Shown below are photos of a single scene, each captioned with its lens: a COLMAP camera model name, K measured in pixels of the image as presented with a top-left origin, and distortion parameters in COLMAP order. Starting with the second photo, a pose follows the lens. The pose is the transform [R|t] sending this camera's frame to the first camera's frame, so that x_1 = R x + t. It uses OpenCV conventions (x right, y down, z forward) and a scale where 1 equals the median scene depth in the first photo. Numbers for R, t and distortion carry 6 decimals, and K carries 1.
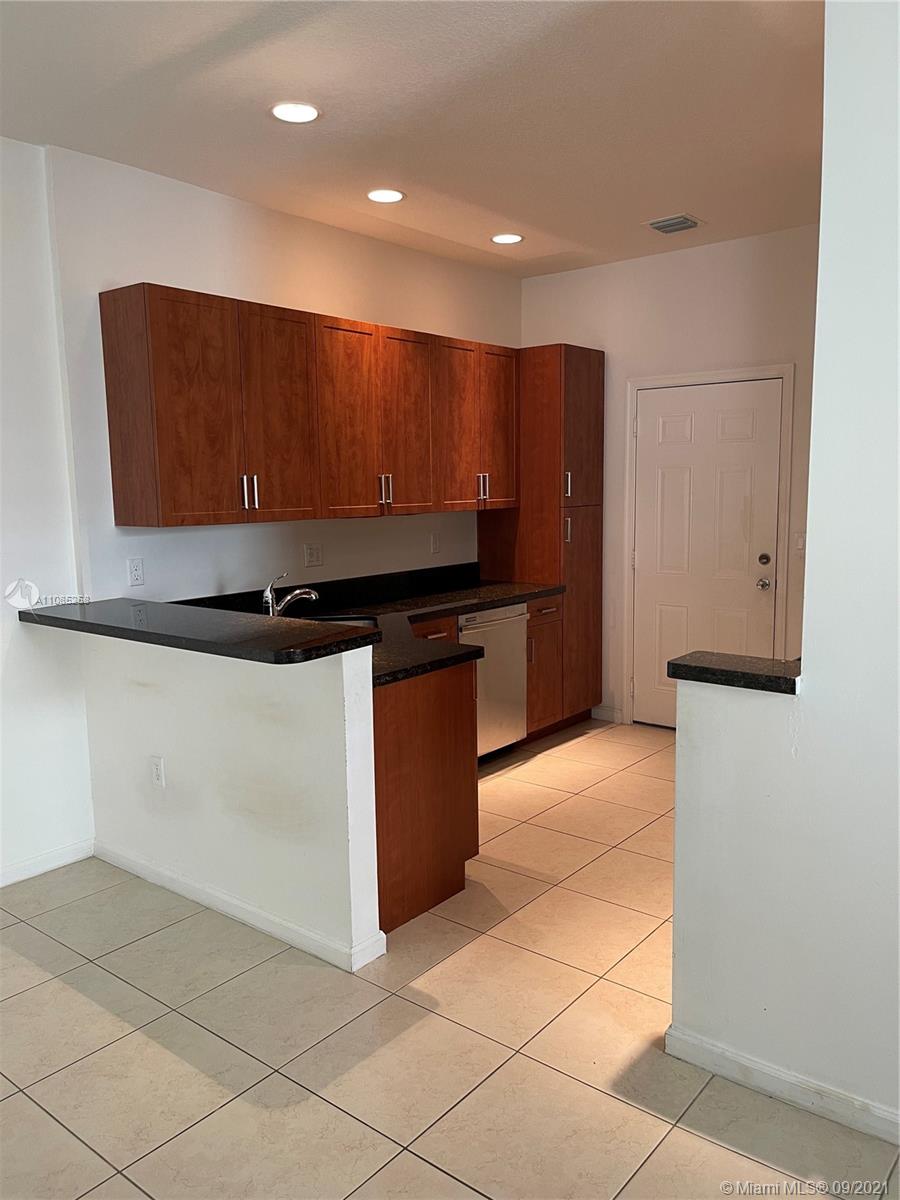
lens RADIAL K [[908.5, 0, 457.1], [0, 908.5, 603.7], [0, 0, 1]] dist [0.061265, -0.083252]
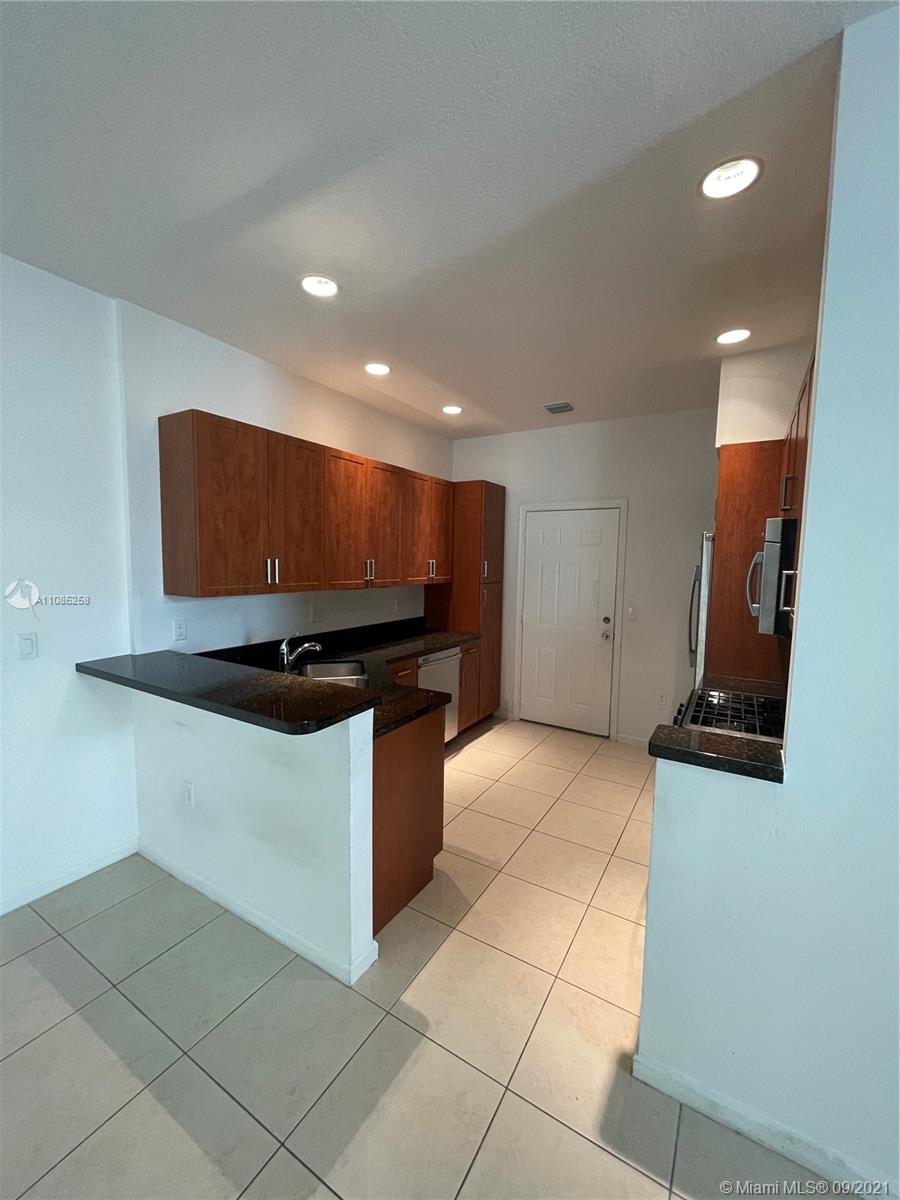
lens RADIAL K [[483.8, 0, 451.8], [0, 483.8, 602.2], [0, 0, 1]] dist [-0.000039, -0.000693]
pose [[0.990859, 0.020981, 0.133258, -0.059290], [-0.014820, 0.998782, -0.047062, -0.047304], [-0.134083, 0.044657, 0.989963, 0.261184]]
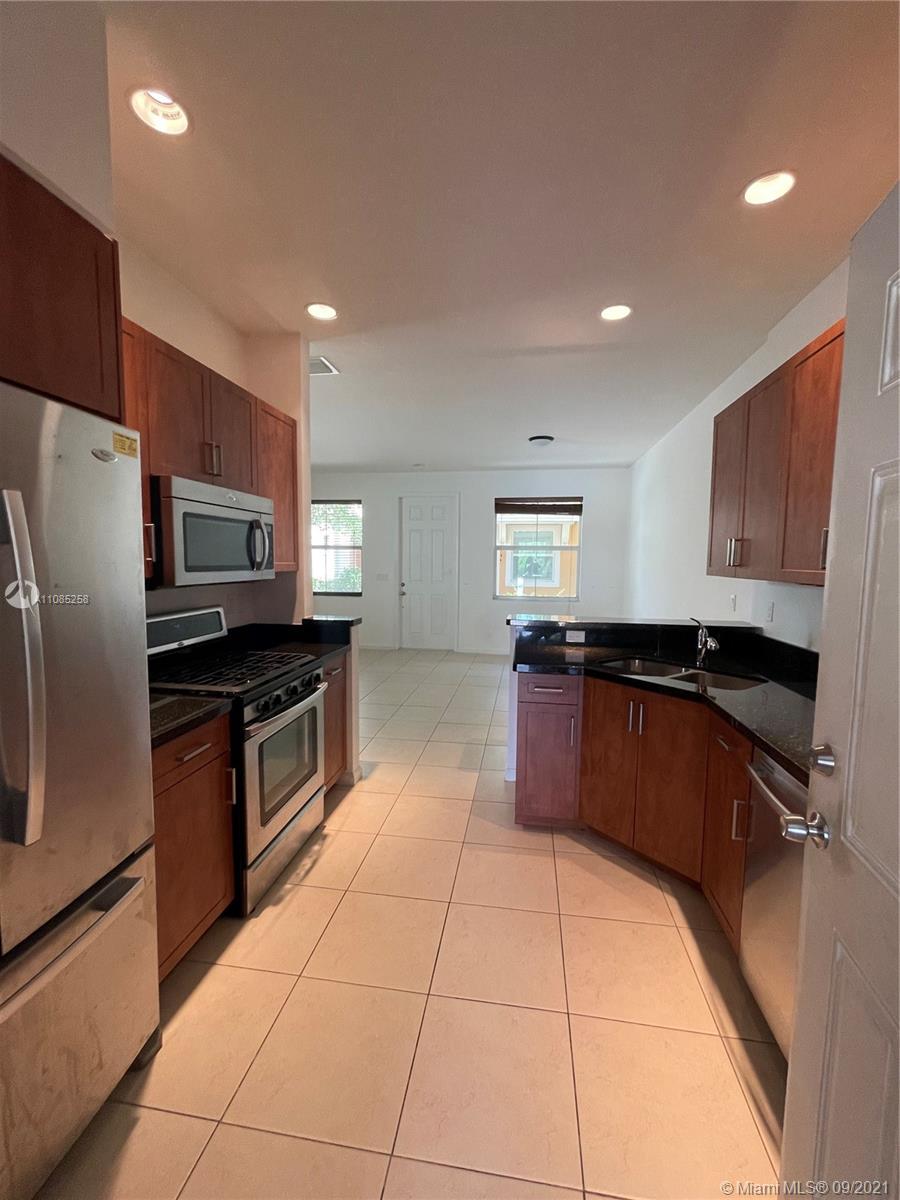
lens RADIAL K [[483.8, 0, 451.8], [0, 483.8, 602.2], [0, 0, 1]] dist [-0.000039, -0.000693]
pose [[-0.867948, 0.051158, -0.494014, 0.420742], [-0.064004, 0.974865, 0.213404, -0.170315], [0.492514, 0.216842, -0.842858, 1.381051]]
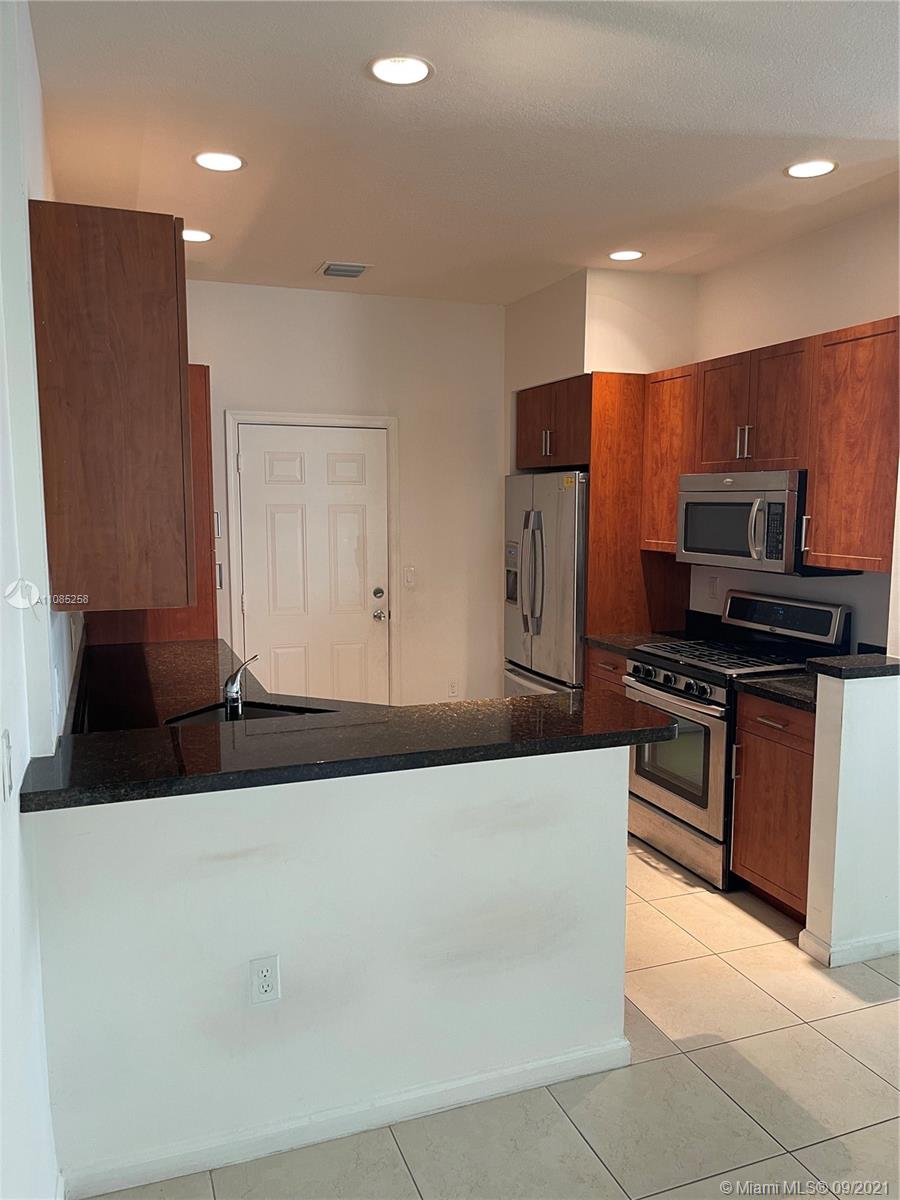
lens RADIAL K [[908.5, 0, 457.1], [0, 908.5, 603.7], [0, 0, 1]] dist [0.061265, -0.083252]
pose [[0.508041, -0.083994, 0.857227, -0.721431], [0.108602, 0.993538, 0.032987, -0.080588], [-0.854459, 0.076338, 0.513880, 0.481613]]
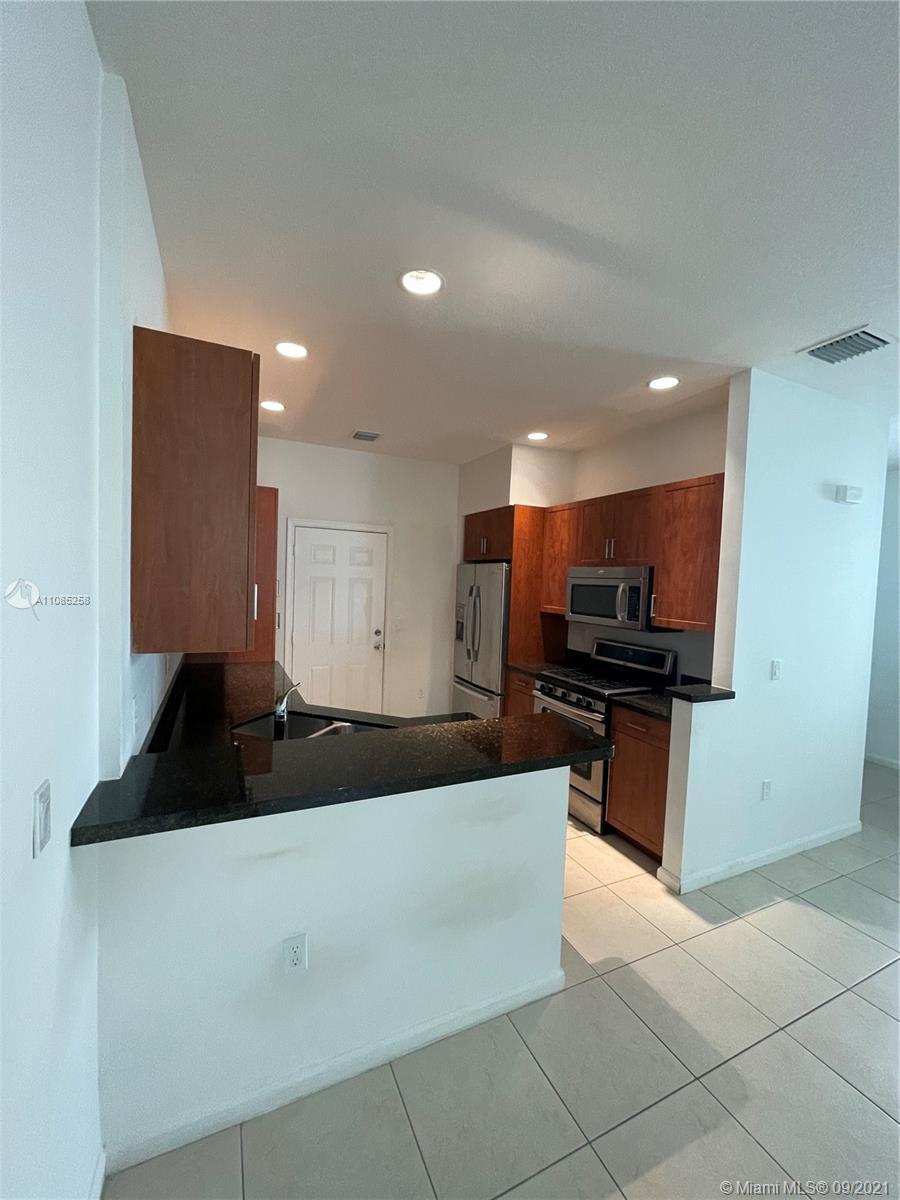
lens RADIAL K [[483.8, 0, 451.8], [0, 483.8, 602.2], [0, 0, 1]] dist [-0.000039, -0.000693]
pose [[0.435849, -0.010897, 0.899954, -0.587714], [0.079253, 0.996507, -0.026316, -0.094165], [-0.896523, 0.082794, 0.435190, 0.606321]]
